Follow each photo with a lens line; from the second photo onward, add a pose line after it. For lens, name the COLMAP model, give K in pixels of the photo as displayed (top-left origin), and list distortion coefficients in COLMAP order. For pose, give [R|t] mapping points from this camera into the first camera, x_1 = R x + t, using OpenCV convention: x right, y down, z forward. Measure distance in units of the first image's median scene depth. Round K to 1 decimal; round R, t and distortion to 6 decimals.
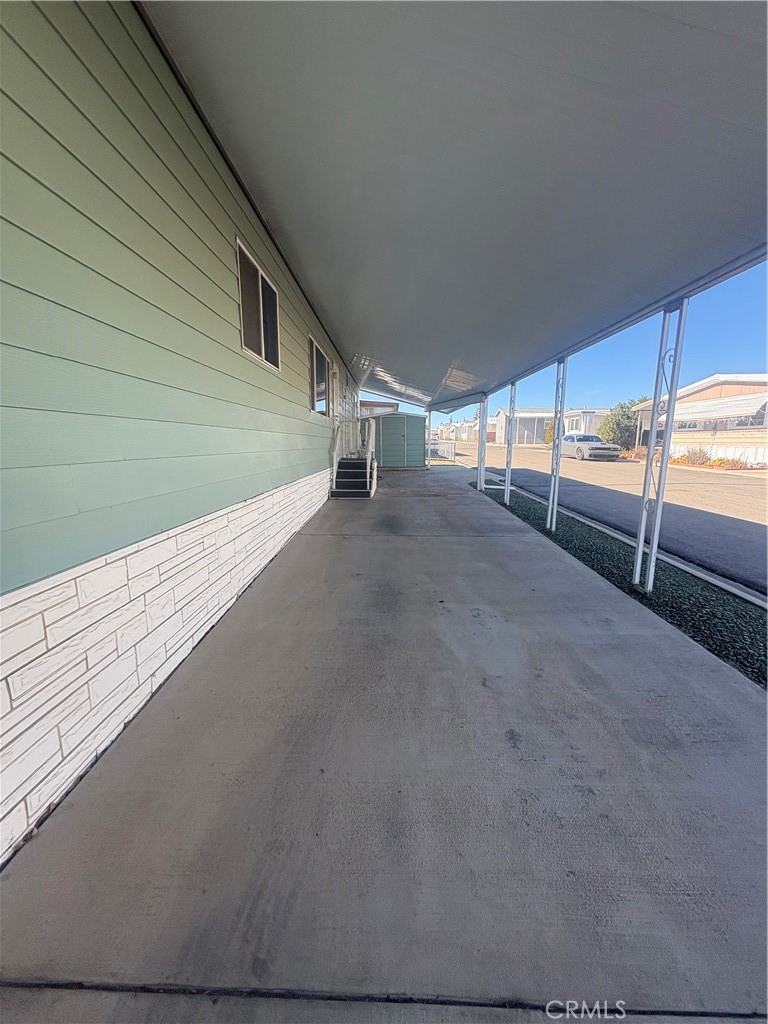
lens RADIAL K [[407.5, 0, 382.1], [0, 407.5, 513.1], [0, 0, 1]] dist [-0.003548, 0.001006]
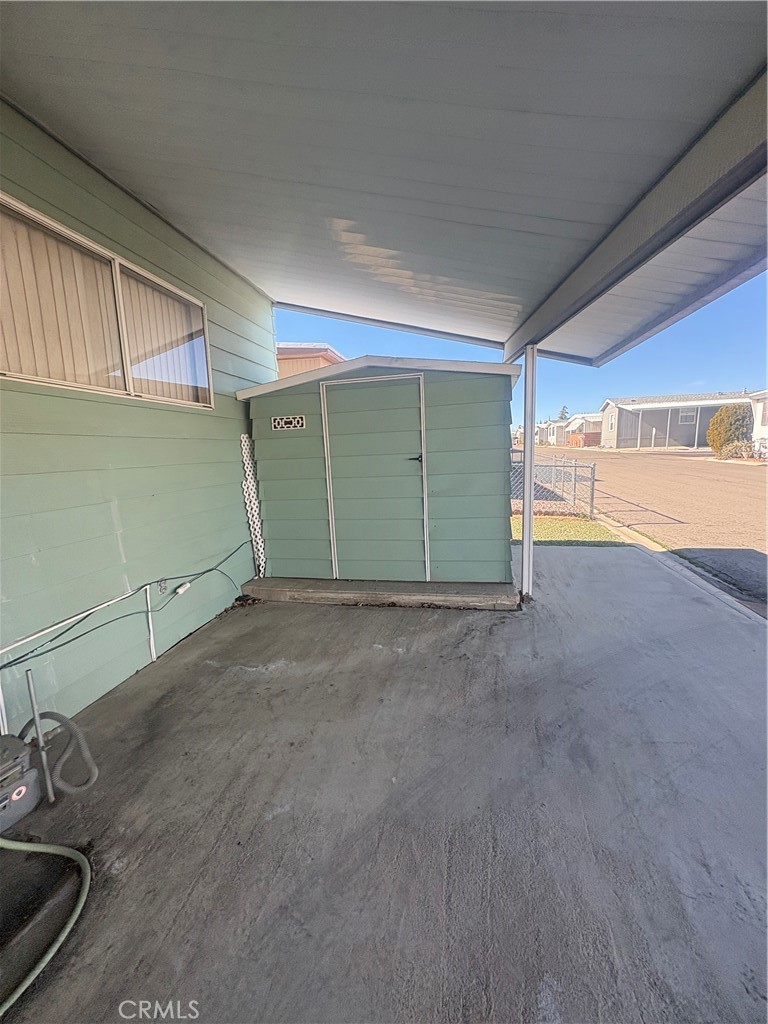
lens RADIAL K [[407.5, 0, 385.4], [0, 407.5, 510.8], [0, 0, 1]] dist [-0.003548, 0.001006]
pose [[0.984712, -0.010574, -0.173872, 0.021969], [0.006633, 0.999708, -0.023231, -0.044714], [0.174067, 0.021722, 0.984494, 0.222640]]
